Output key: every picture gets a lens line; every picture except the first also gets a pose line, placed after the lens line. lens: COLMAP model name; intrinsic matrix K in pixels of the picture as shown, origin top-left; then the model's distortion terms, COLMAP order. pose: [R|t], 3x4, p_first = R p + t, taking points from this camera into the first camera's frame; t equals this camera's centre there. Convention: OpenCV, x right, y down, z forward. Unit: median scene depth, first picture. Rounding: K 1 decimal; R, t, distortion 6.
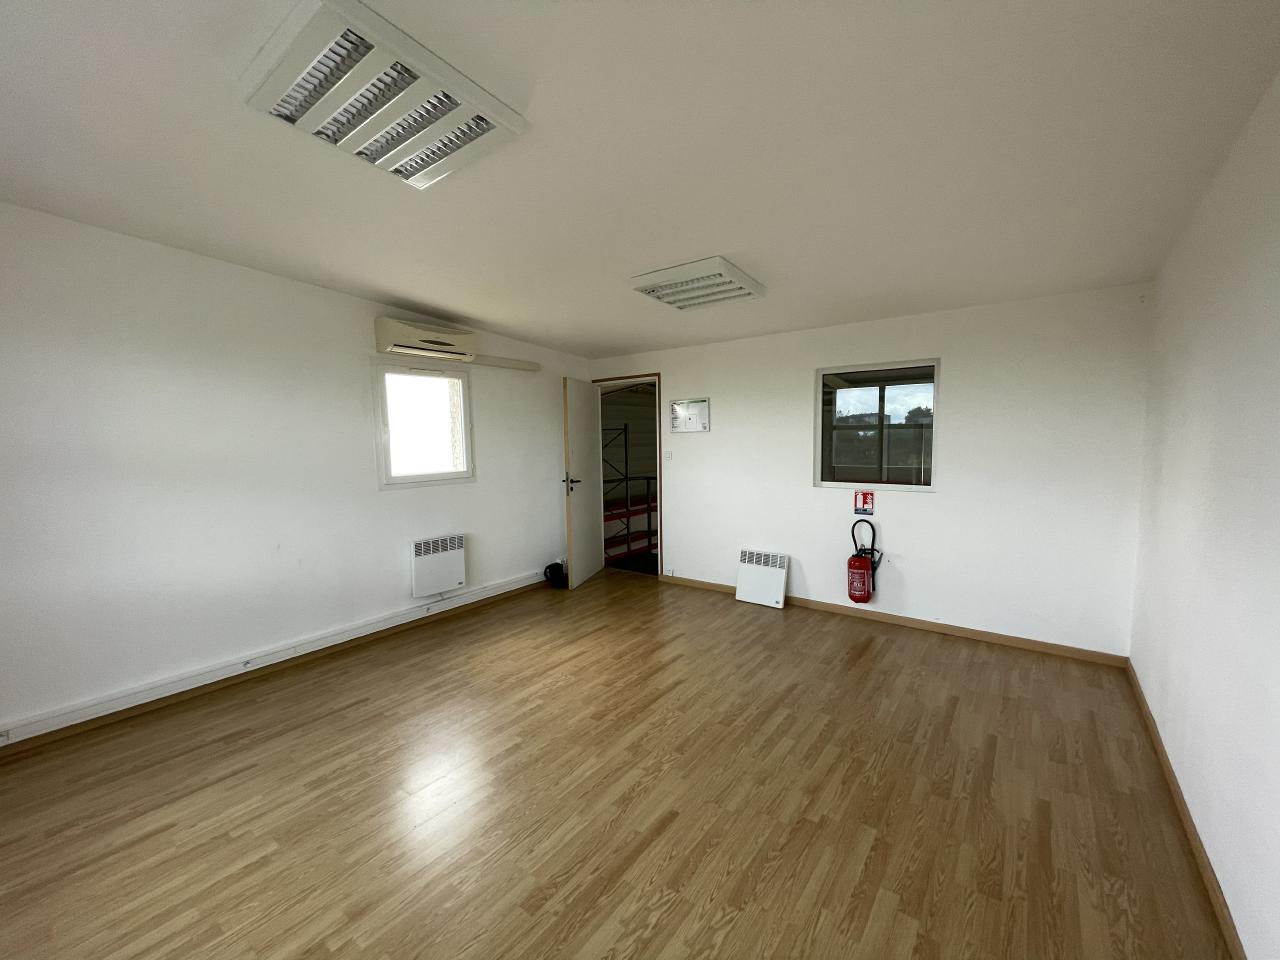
lens RADIAL K [[514.8, 0, 645.7], [0, 514.8, 469.5], [0, 0, 1]] dist [-0.003202, -0.000888]
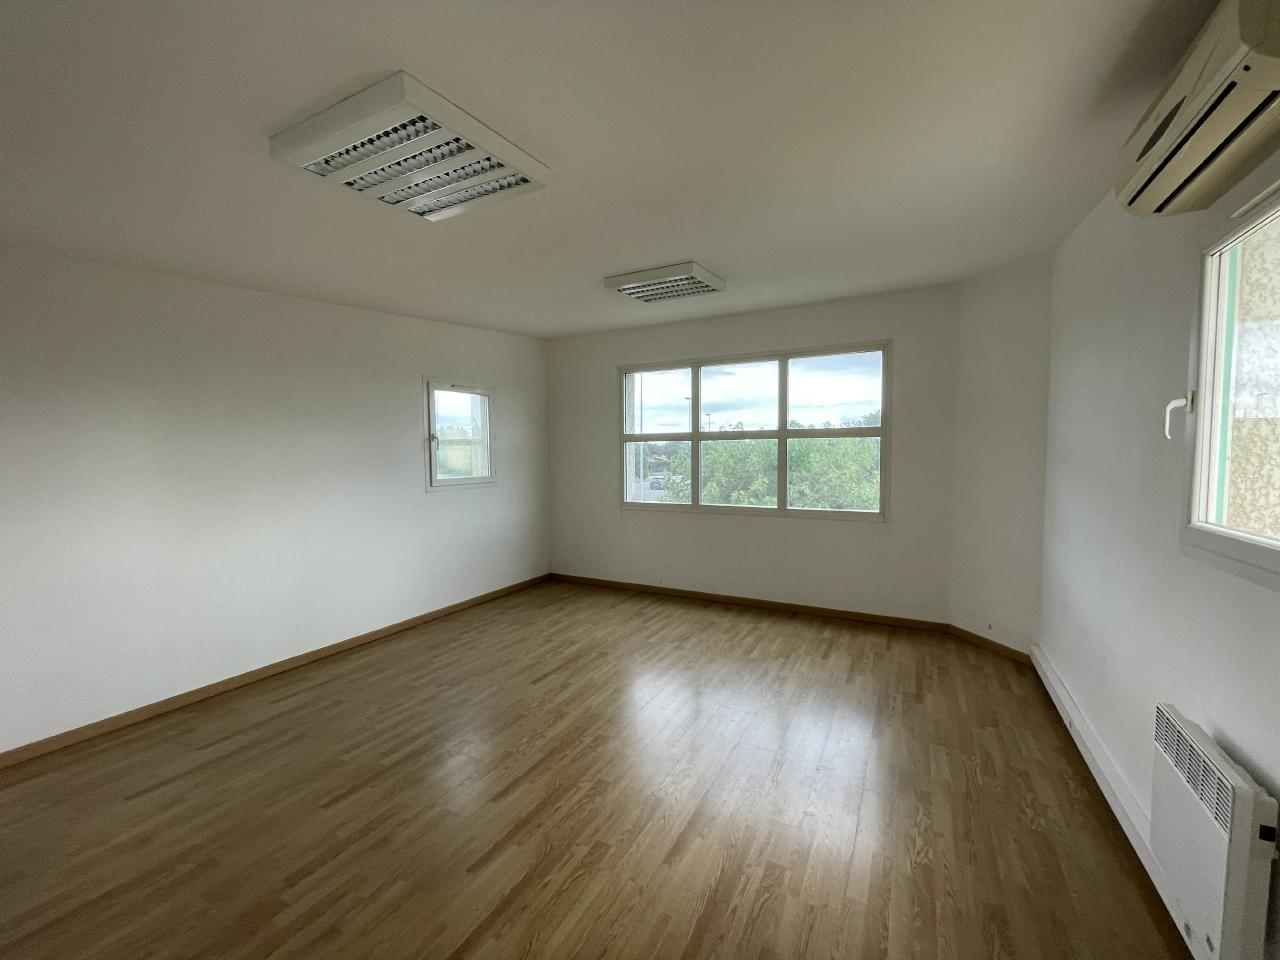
lens RADIAL K [[514.8, 0, 641.4], [0, 514.8, 481.1], [0, 0, 1]] dist [-0.003202, -0.000888]
pose [[-0.987553, 0.030032, -0.154394, -0.041687], [0.010884, 0.992298, 0.123397, -0.123531], [0.156911, 0.120180, -0.980273, 2.257023]]
